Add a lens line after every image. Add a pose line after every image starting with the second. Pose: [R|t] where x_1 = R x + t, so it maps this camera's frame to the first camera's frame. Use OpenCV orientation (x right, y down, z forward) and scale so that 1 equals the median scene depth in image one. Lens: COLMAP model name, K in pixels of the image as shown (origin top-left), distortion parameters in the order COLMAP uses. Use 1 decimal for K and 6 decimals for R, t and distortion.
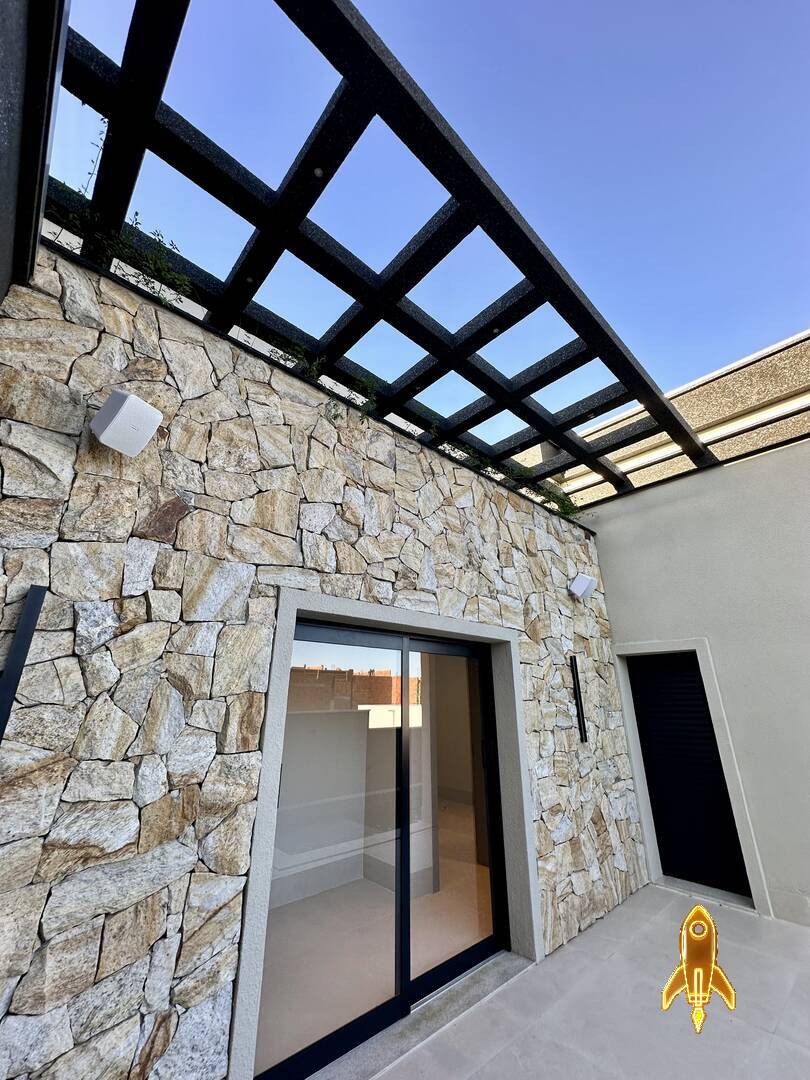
lens RADIAL K [[434.5, 0, 403.0], [0, 434.5, 539.8], [0, 0, 1]] dist [-0.003695, 0.001550]
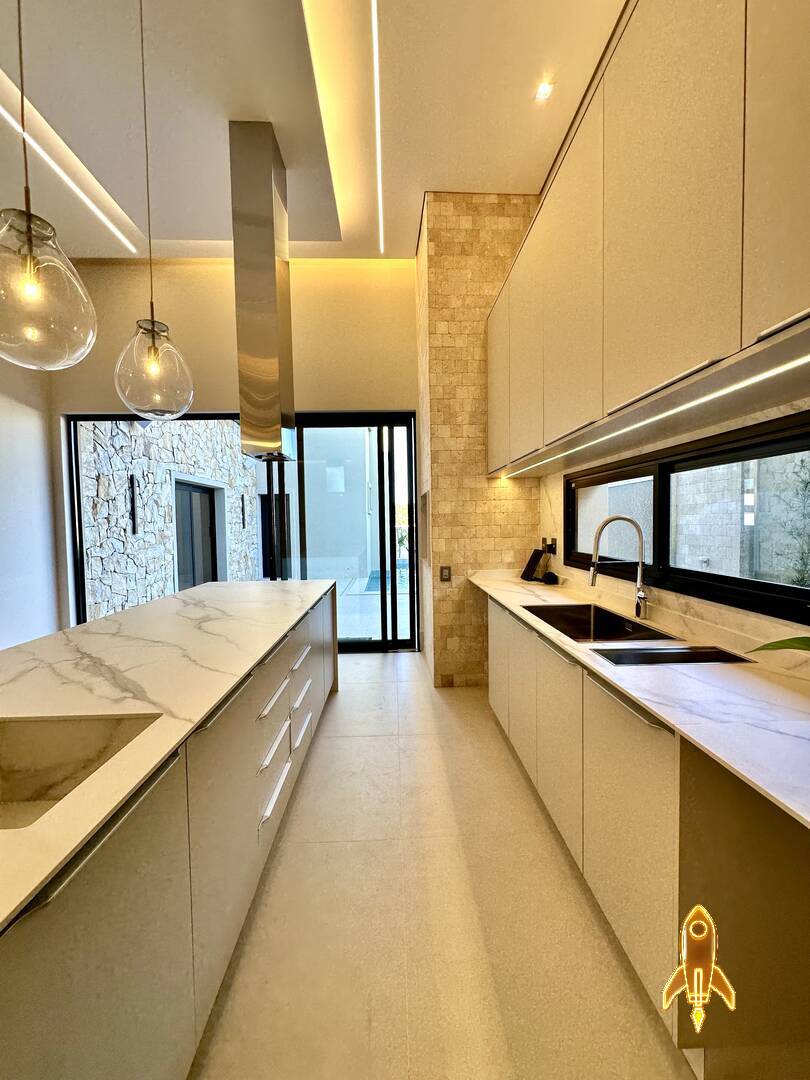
lens RADIAL K [[434.5, 0, 409.7], [0, 434.5, 541.1], [0, 0, 1]] dist [-0.003695, 0.001550]
pose [[0.644740, -0.044811, 0.763087, -1.493532], [-0.249482, 0.931279, 0.265479, -0.615481], [-0.722543, -0.361541, 0.589253, -2.004197]]
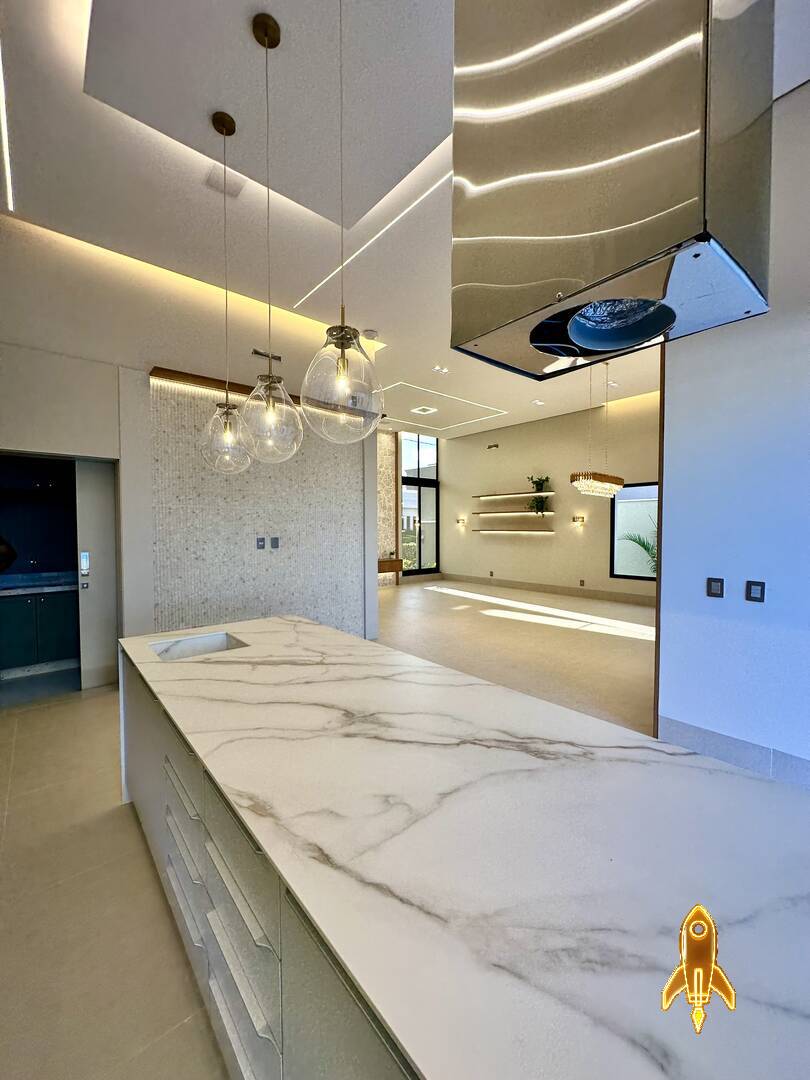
lens RADIAL K [[434.5, 0, 409.5], [0, 434.5, 539.3], [0, 0, 1]] dist [-0.003695, 0.001550]
pose [[-0.035969, 0.025813, -0.999019, -0.489628], [0.349472, 0.936875, 0.011625, -0.323218], [0.936256, -0.348712, -0.042719, -1.035970]]
